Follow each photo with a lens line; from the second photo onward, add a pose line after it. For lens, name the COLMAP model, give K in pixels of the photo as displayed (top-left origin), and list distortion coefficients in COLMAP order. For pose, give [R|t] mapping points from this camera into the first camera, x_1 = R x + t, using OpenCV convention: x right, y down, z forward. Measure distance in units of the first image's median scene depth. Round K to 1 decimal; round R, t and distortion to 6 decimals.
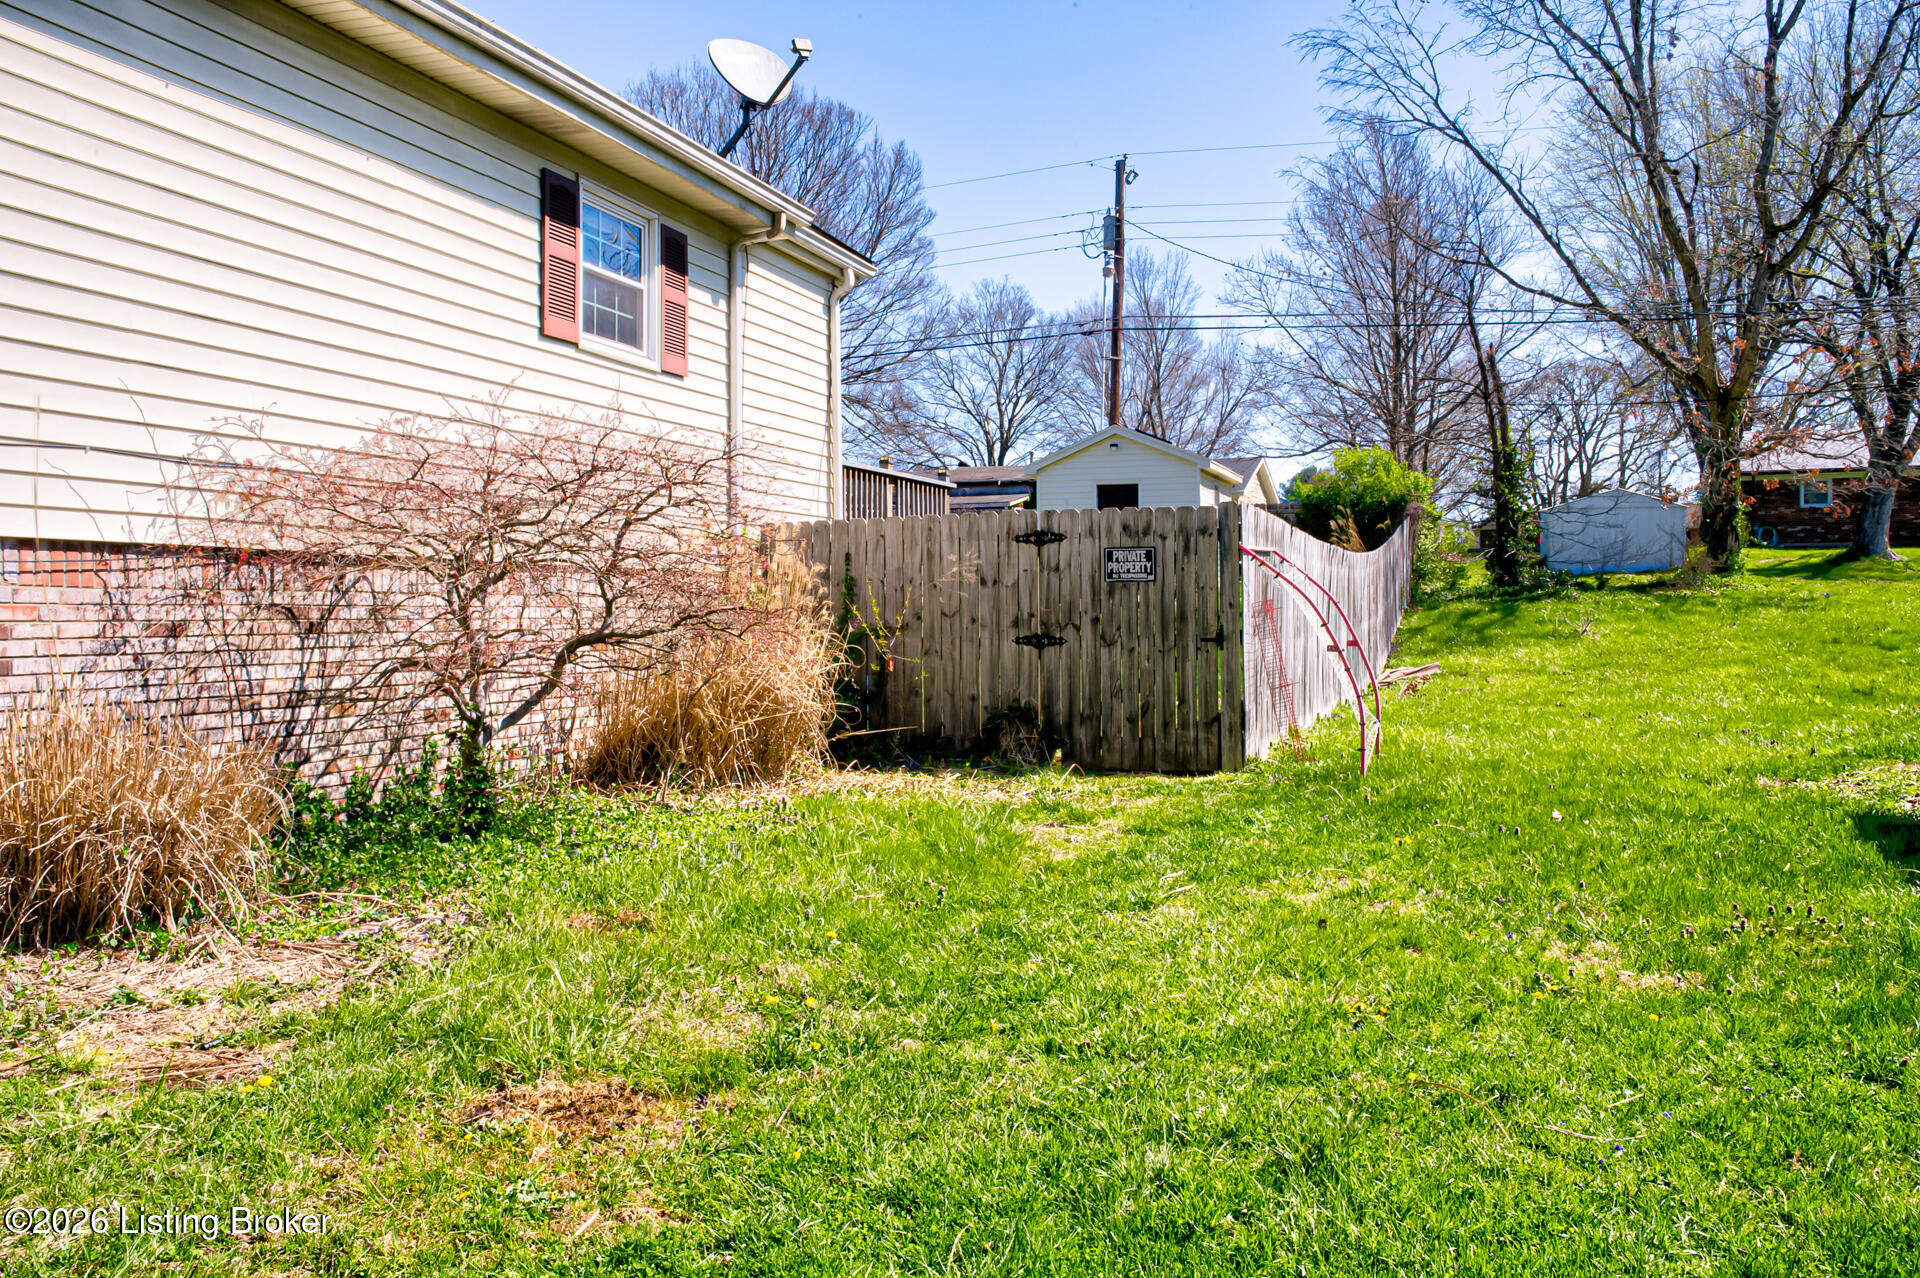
lens RADIAL K [[1625.0, 0, 960.0], [0, 1625.0, 639.0], [0, 0, 1]] dist [0.001703, 0.000425]
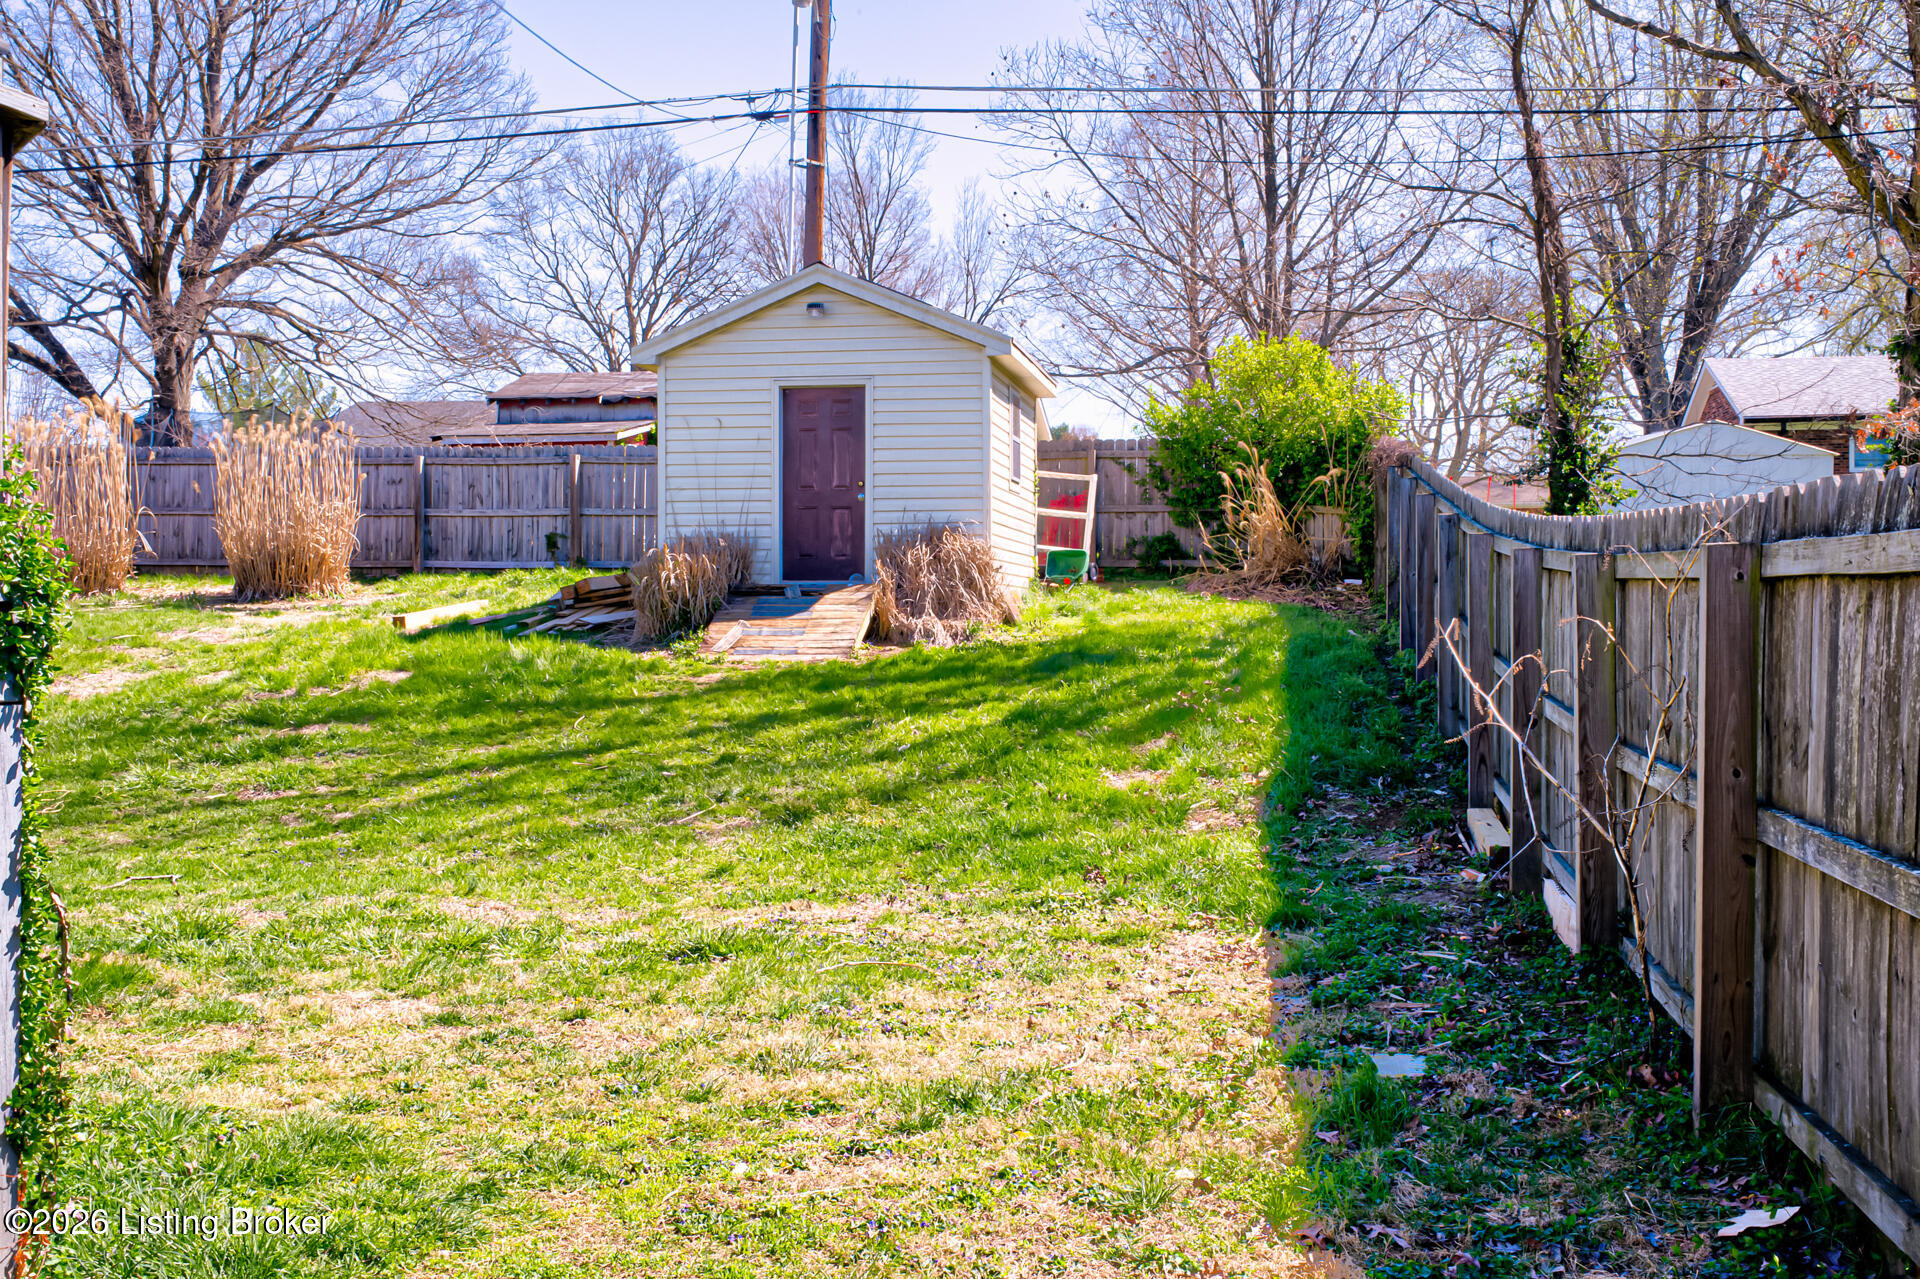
lens RADIAL K [[2083.5, 0, 960.0], [0, 2083.5, 639.5], [0, 0, 1]] dist [0.000735, 0.008559]
pose [[0.985231, 0.000094, 0.171231, 0.016796], [0.000632, 0.999991, -0.004184, -0.009134], [-0.171230, 0.004230, 0.985222, 0.211762]]
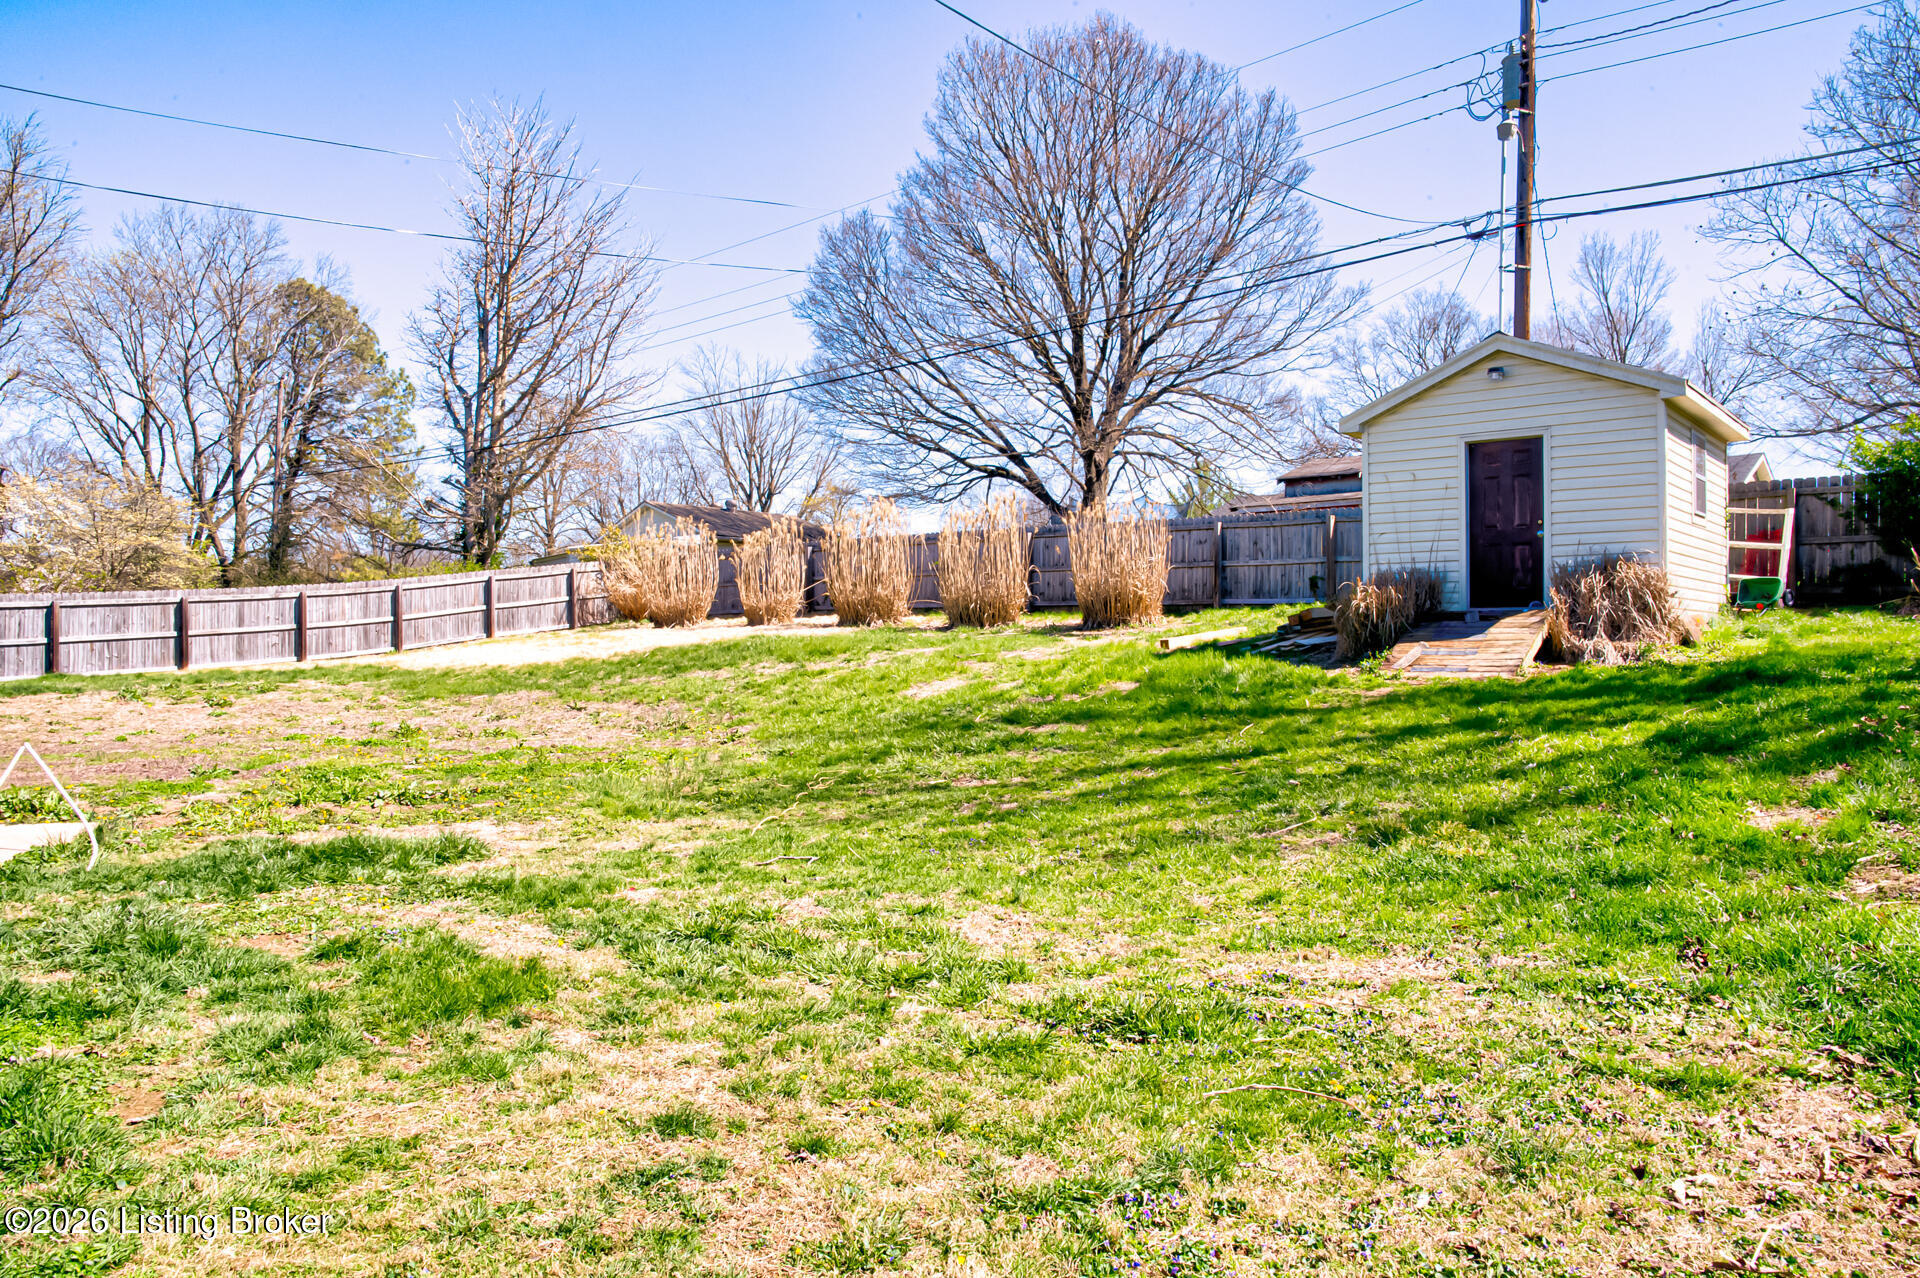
lens RADIAL K [[1302.3, 0, 960.0], [0, 1302.3, 639.0], [0, 0, 1]] dist [-0.079258, 0.090496]
pose [[0.932597, -0.000079, -0.360918, 0.047114], [-0.006121, 0.999853, -0.016035, -0.009800], [0.360866, 0.017163, 0.932460, 0.294429]]
